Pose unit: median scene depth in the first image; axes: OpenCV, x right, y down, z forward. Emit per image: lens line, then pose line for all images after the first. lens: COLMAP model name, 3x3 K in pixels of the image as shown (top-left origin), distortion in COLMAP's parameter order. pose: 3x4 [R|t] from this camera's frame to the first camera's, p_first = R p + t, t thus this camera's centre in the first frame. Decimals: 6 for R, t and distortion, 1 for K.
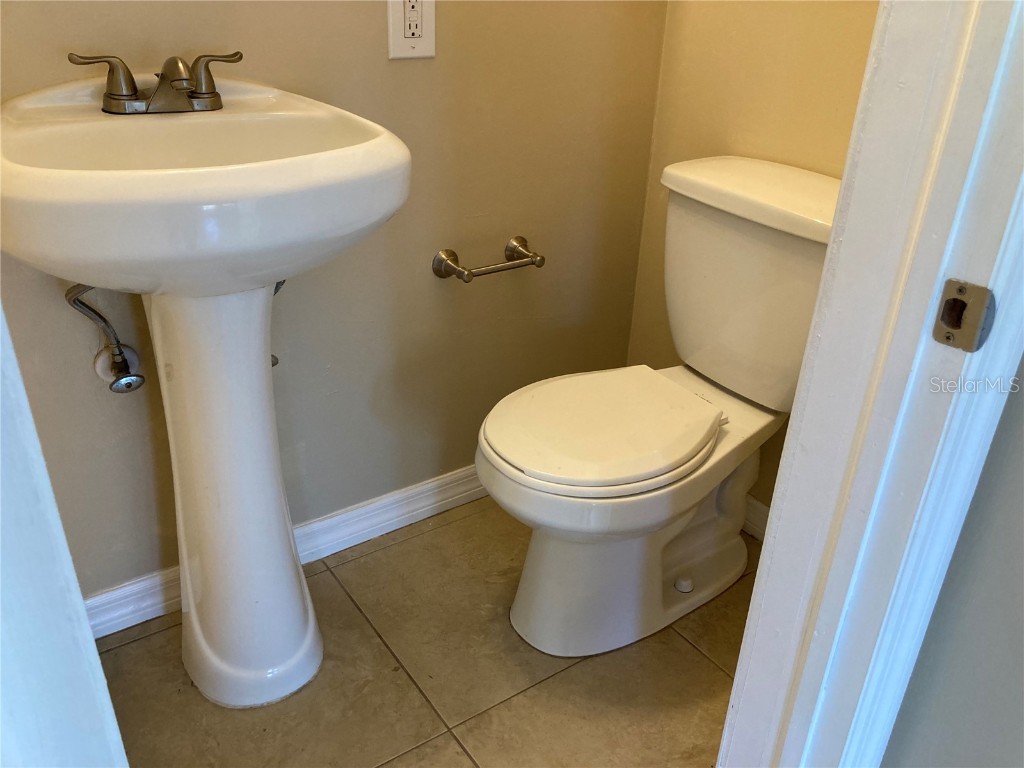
lens RADIAL K [[847.7, 0, 512.0], [0, 847.7, 384.0], [0, 0, 1]] dist [0.010467, 0.005901]
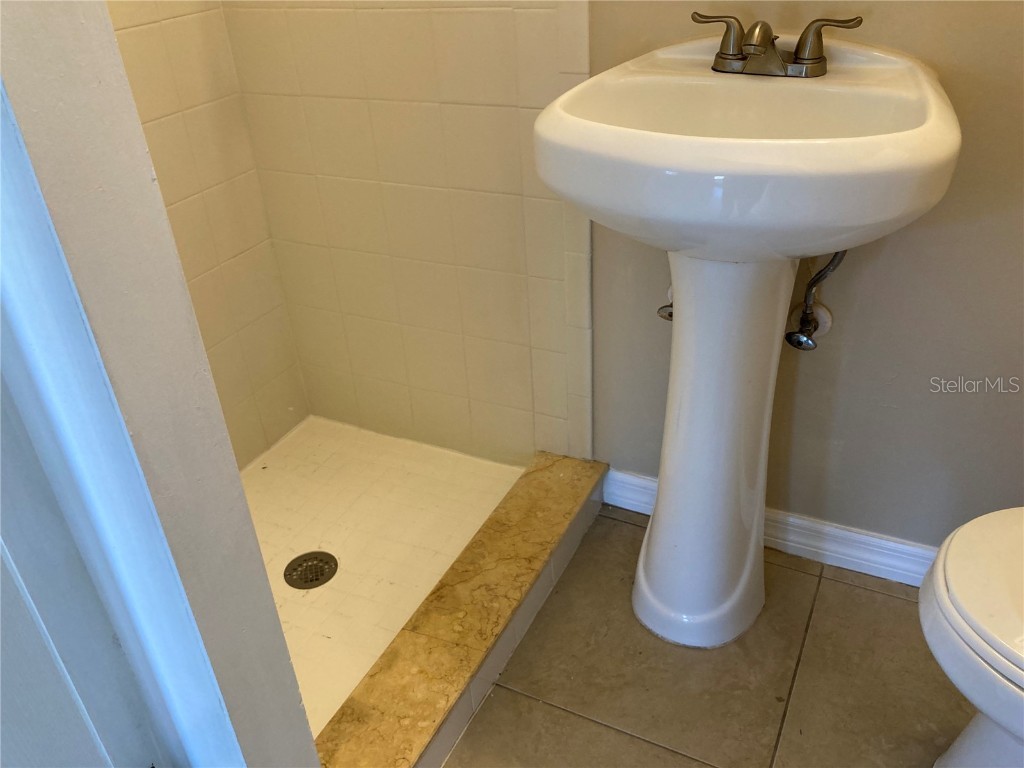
lens RADIAL K [[847.7, 0, 512.0], [0, 847.7, 384.0], [0, 0, 1]] dist [0.010467, 0.005901]
pose [[0.480175, 0.399961, -0.780681, 0.334596], [-0.340276, 0.905236, 0.254479, -0.121478], [0.808483, 0.143453, 0.570769, 0.199548]]
